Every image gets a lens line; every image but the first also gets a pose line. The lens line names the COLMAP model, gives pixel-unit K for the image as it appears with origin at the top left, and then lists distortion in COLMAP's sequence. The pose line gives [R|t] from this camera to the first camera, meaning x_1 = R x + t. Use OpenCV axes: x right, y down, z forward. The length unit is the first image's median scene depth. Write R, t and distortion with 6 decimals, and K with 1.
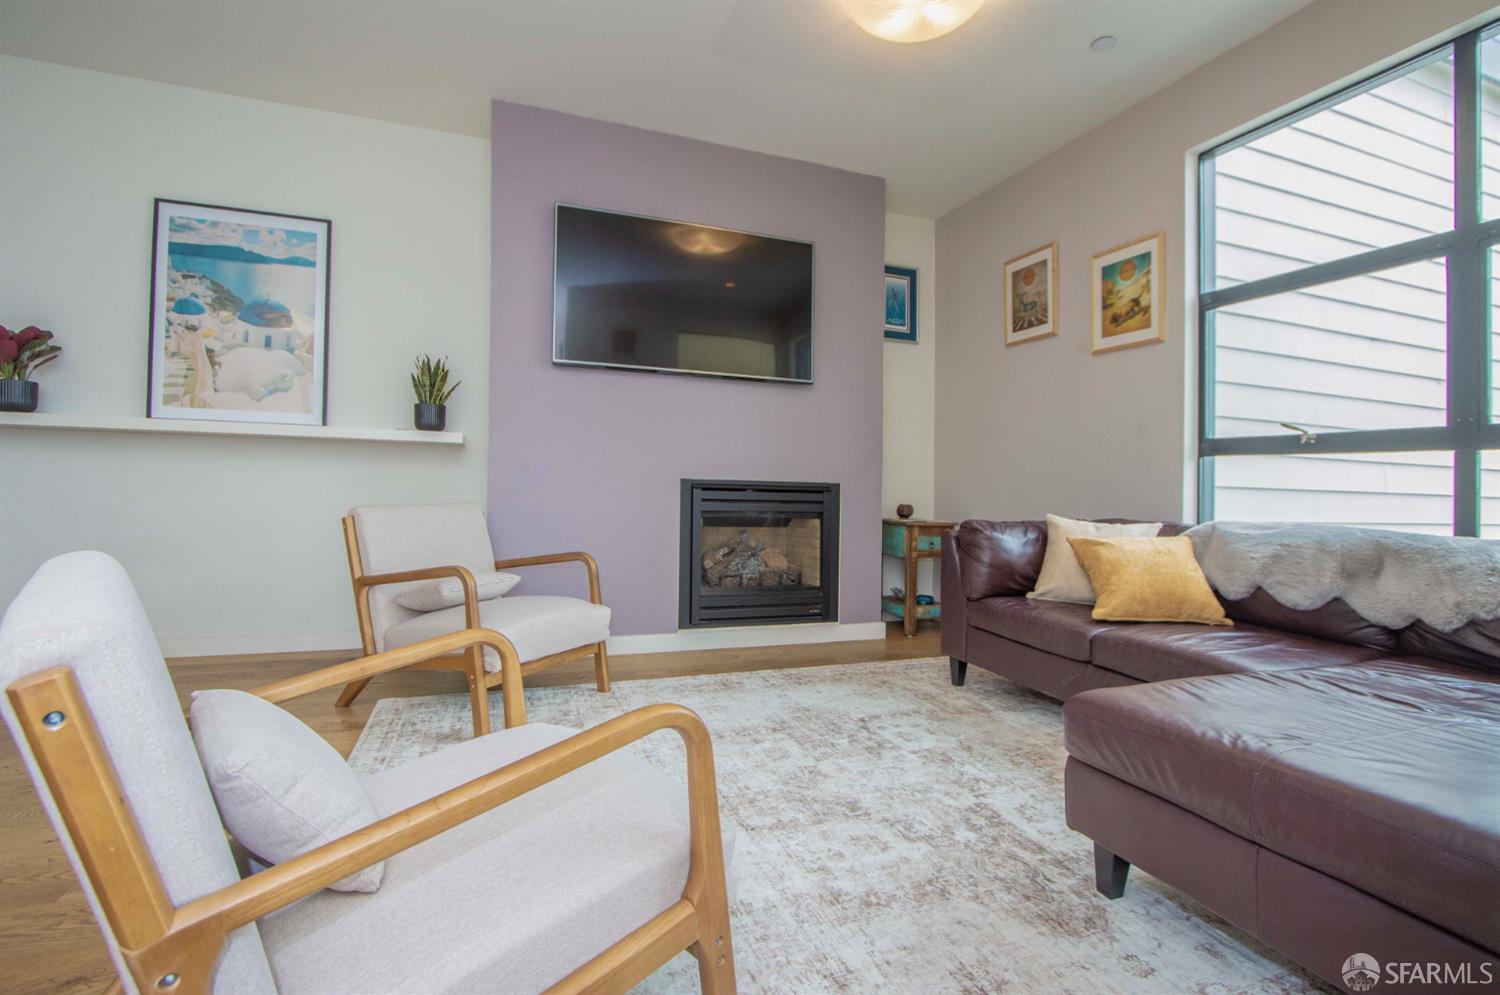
lens RADIAL K [[696.6, 0, 761.1], [0, 696.6, 499.9], [0, 0, 1]] dist [-0.015143, 0.000228]
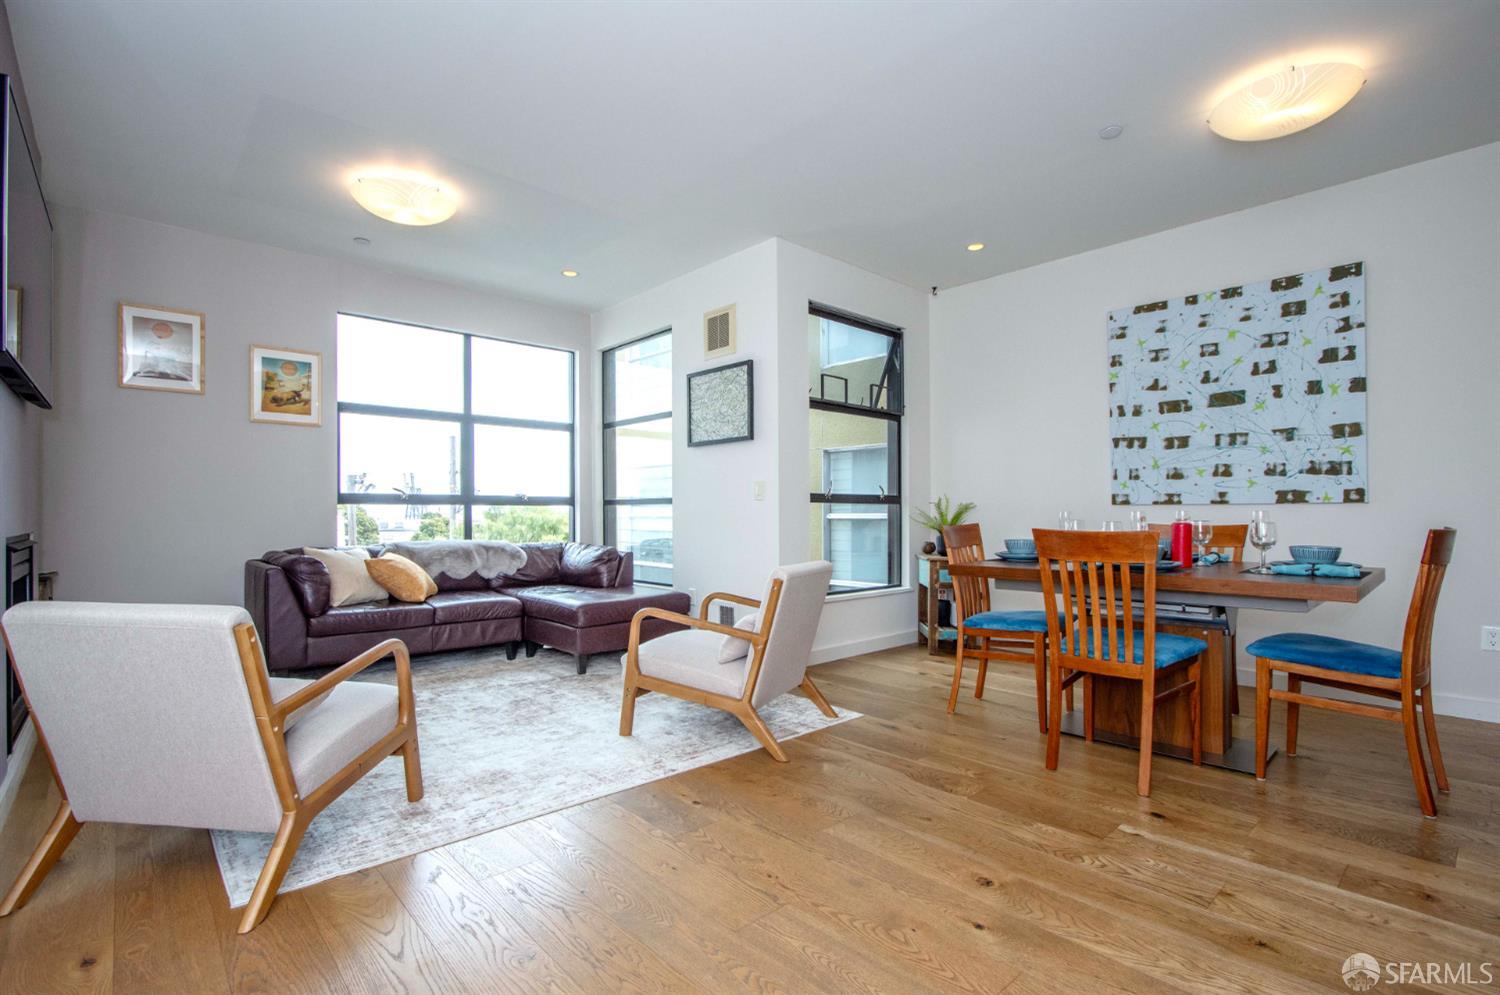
lens RADIAL K [[695.8, 0, 748.5], [0, 695.8, 520.9], [0, 0, 1]] dist [-0.013730, 0.000194]
pose [[-0.369688, -0.034921, 0.928500, -1.192980], [0.014259, 0.998963, 0.043249, -0.079338], [-0.929047, 0.029228, -0.368806, 0.717170]]
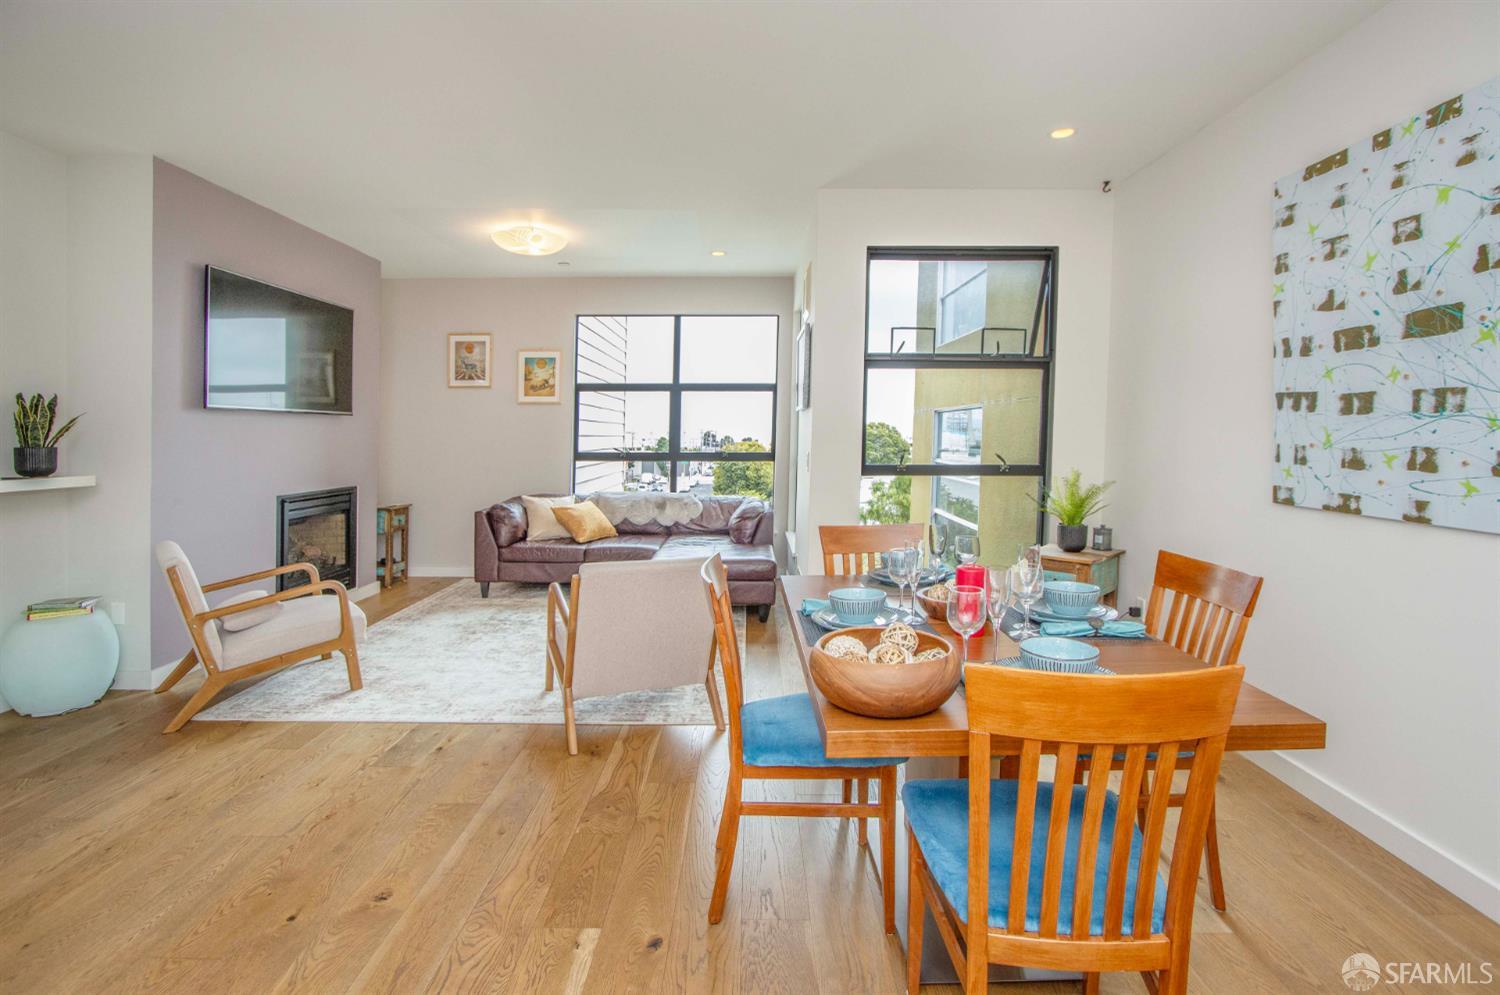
lens RADIAL K [[696.2, 0, 751.3], [0, 696.2, 460.5], [0, 0, 1]] dist [-0.013430, 0.000385]
pose [[0.347610, -0.061023, 0.935651, -1.172509], [0.029760, 0.998095, 0.054040, -0.162210], [-0.937167, 0.009060, 0.348764, -0.234357]]
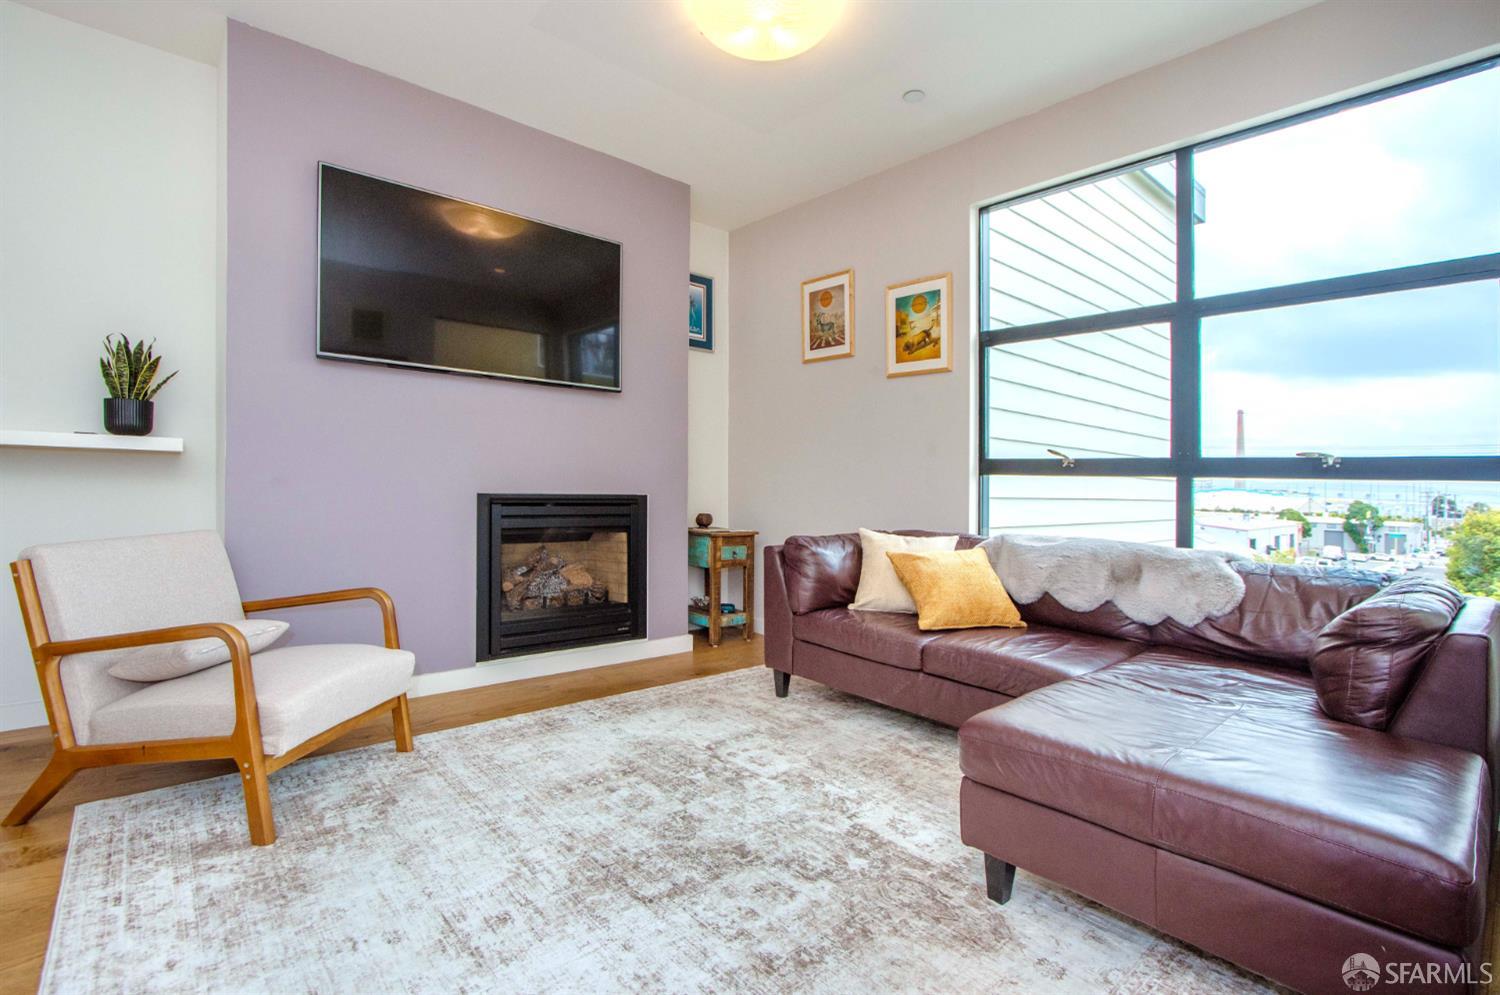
lens RADIAL K [[694.1, 0, 750.0], [0, 694.1, 497.5], [0, 0, 1]] dist [-0.017619, 0.003599]
pose [[0.936479, -0.010336, 0.350571, -0.122269], [0.007165, 0.999921, 0.010341, -0.039511], [-0.350650, -0.007173, 0.936479, 0.064284]]
